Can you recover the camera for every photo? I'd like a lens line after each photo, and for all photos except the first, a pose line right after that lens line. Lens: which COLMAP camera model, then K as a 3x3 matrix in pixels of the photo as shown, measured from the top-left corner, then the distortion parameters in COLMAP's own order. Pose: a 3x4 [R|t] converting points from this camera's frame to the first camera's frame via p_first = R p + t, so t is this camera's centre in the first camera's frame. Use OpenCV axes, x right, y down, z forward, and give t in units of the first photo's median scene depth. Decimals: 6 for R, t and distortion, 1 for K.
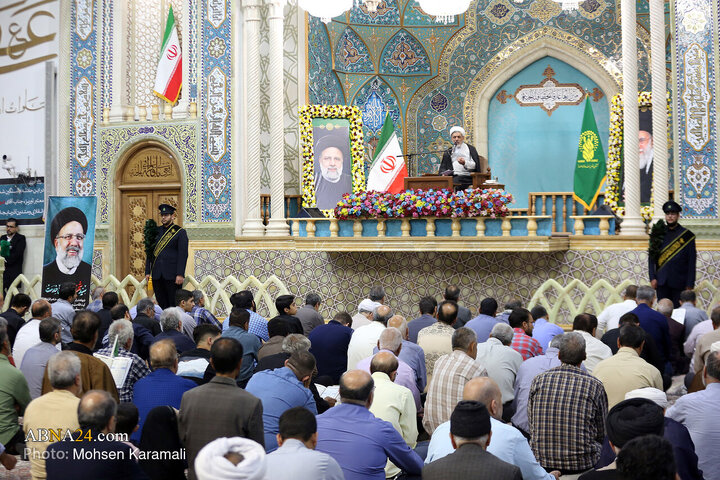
lens RADIAL K [[1514.1, 0, 360.0], [0, 1514.1, 240.0], [0, 0, 1]] dist [-0.406434, 0.037489]
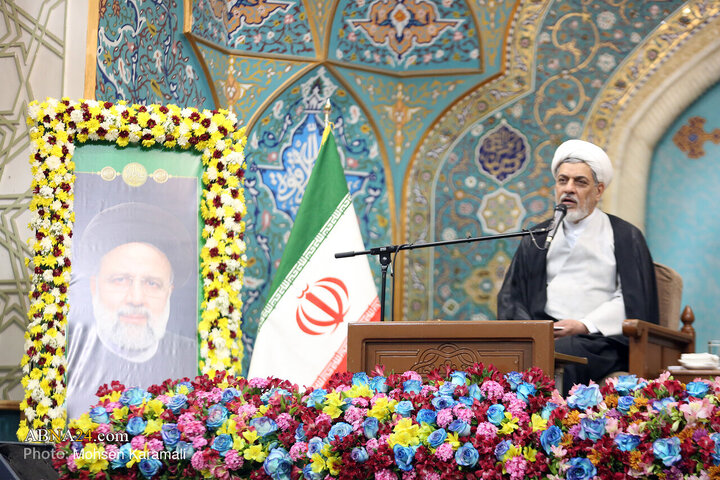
lens RADIAL K [[2263.5, 0, 360.0], [0, 2263.5, 240.0], [0, 0, 1]] dist [-0.043321, 2.023537]
pose [[0.999291, 0.036367, -0.009707, 0.031674], [-0.037279, 0.991877, -0.121617, -0.010197], [0.005205, 0.121893, 0.992530, 0.600693]]
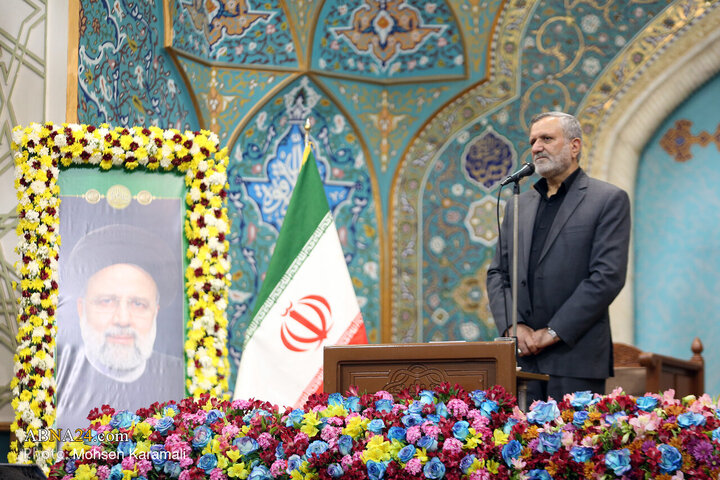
lens RADIAL K [[2494.6, 0, 360.0], [0, 2494.6, 240.0], [0, 0, 1]] dist [0.087480, 1.549095]
pose [[0.999806, 0.015479, -0.012177, 0.037352], [-0.016789, 0.993091, -0.116139, -0.009801], [0.010295, 0.116321, 0.993158, 0.542827]]
